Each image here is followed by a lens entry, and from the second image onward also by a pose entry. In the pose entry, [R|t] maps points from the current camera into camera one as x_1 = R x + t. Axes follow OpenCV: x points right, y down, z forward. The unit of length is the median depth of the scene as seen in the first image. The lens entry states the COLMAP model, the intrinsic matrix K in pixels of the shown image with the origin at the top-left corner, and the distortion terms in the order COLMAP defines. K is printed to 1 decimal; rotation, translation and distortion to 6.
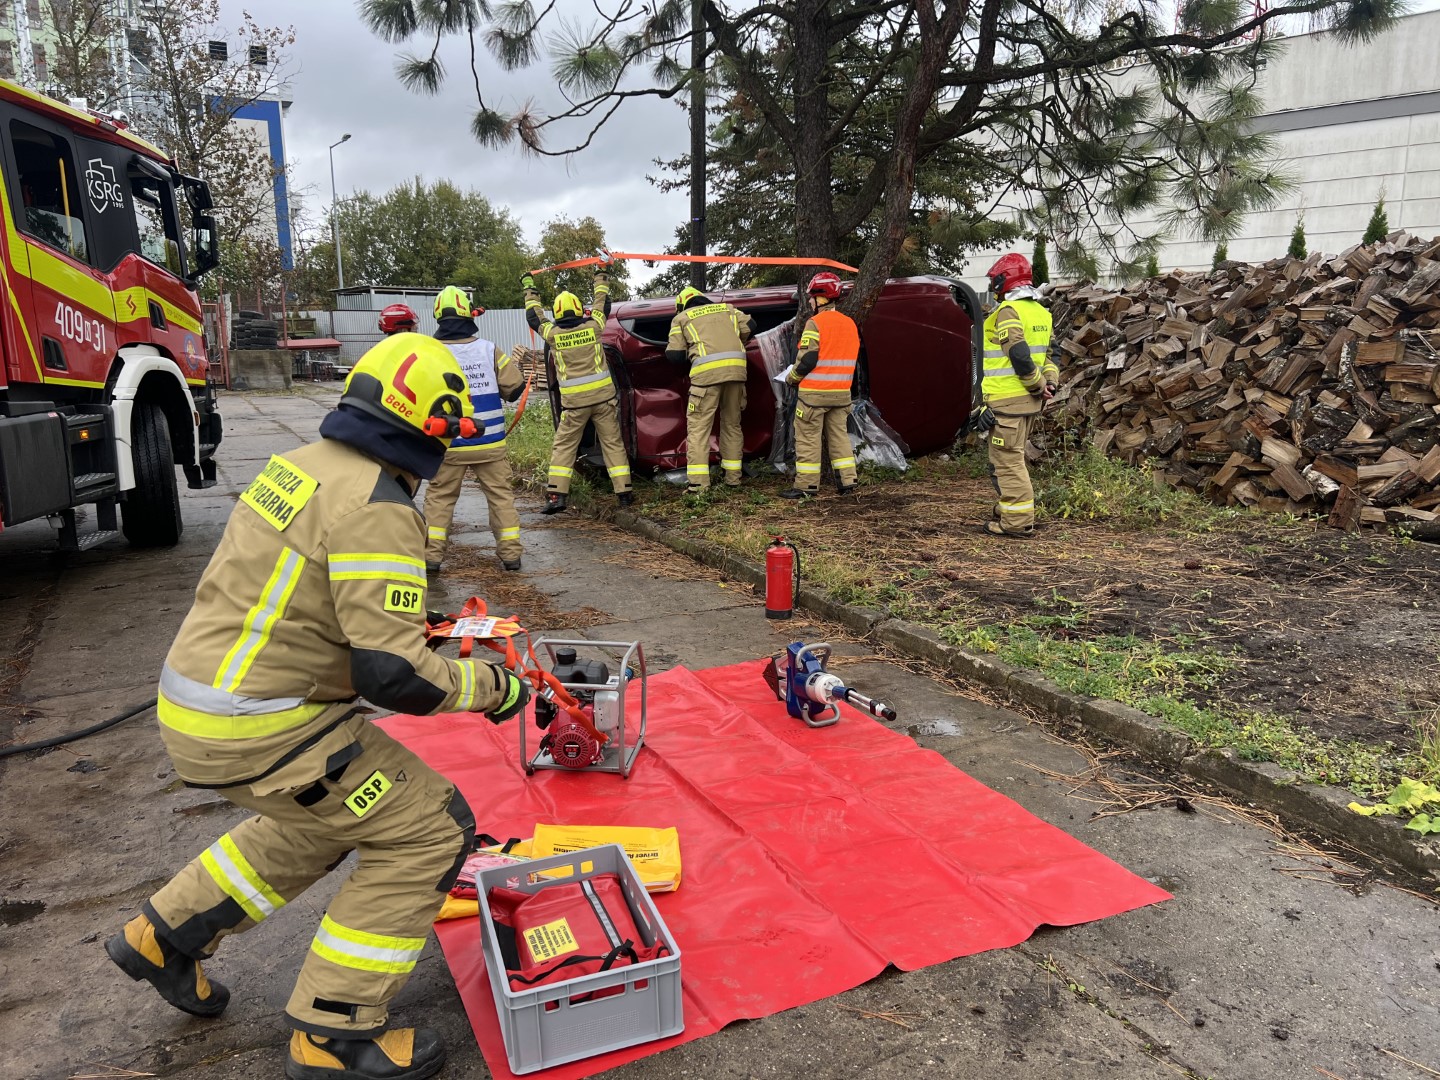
lens RADIAL K [[1075.8, 0, 729.6], [0, 1075.8, 543.9], [0, 0, 1]] dist [0.012614, -0.003862]
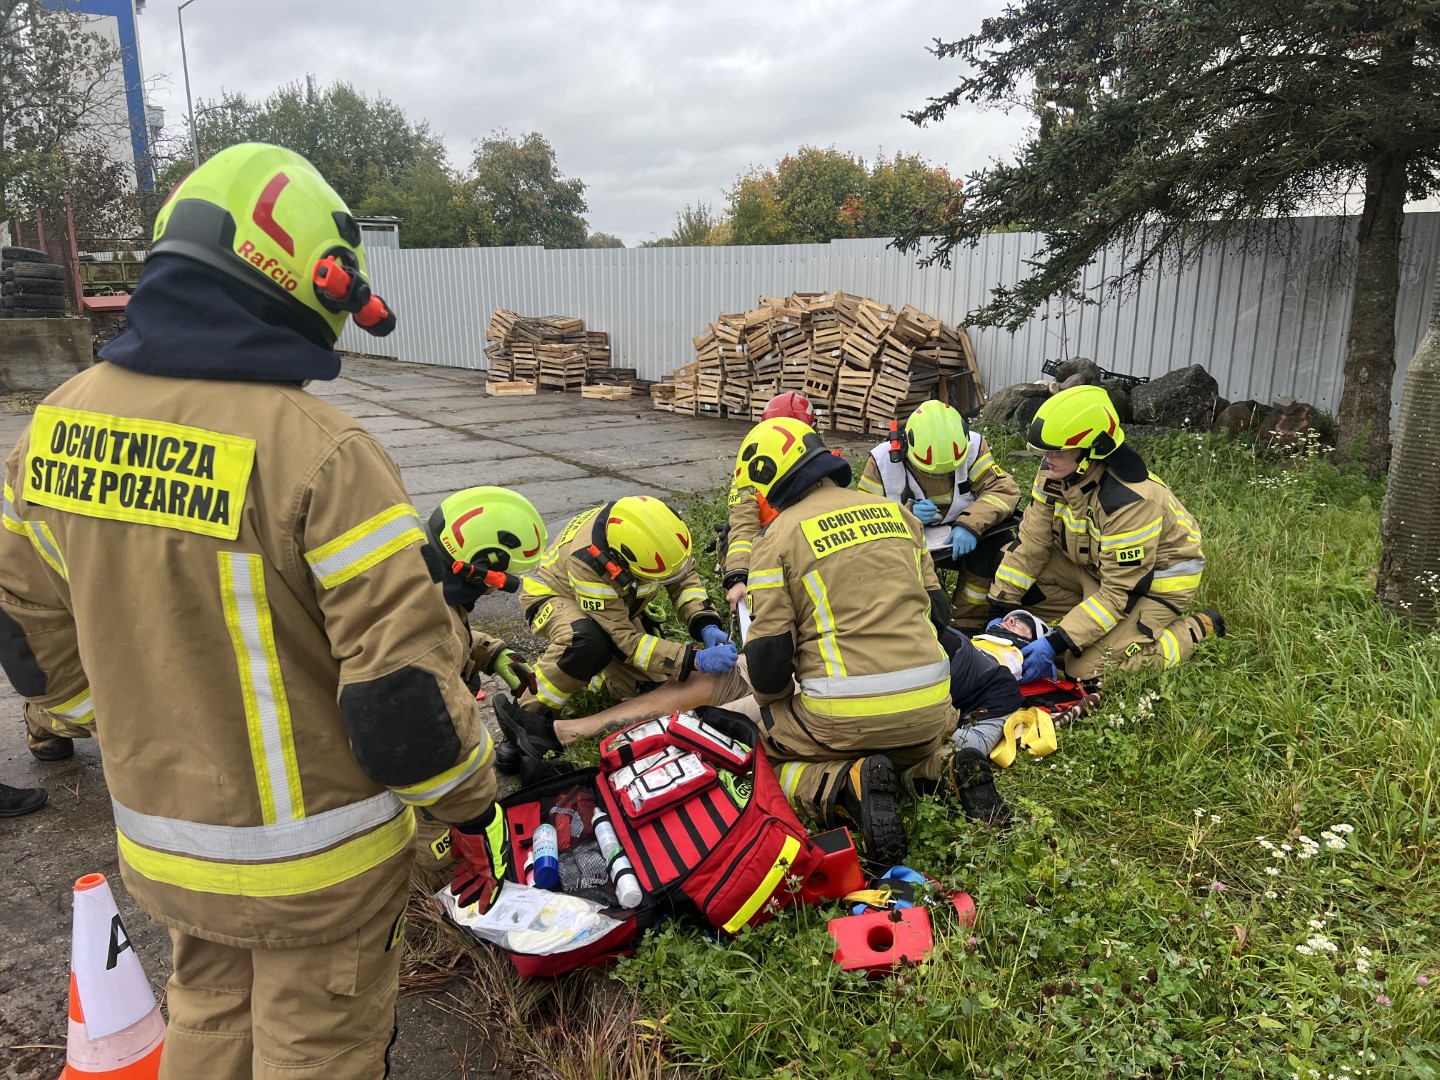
lens RADIAL K [[1075.8, 0, 708.7], [0, 1075.8, 544.4], [0, 0, 1]] dist [0.012614, -0.003862]
pose [[0.997622, -0.012485, 0.067780, -0.062924], [0.009331, 0.998868, 0.046647, -0.042018], [-0.068286, -0.045904, 0.996609, 0.204306]]
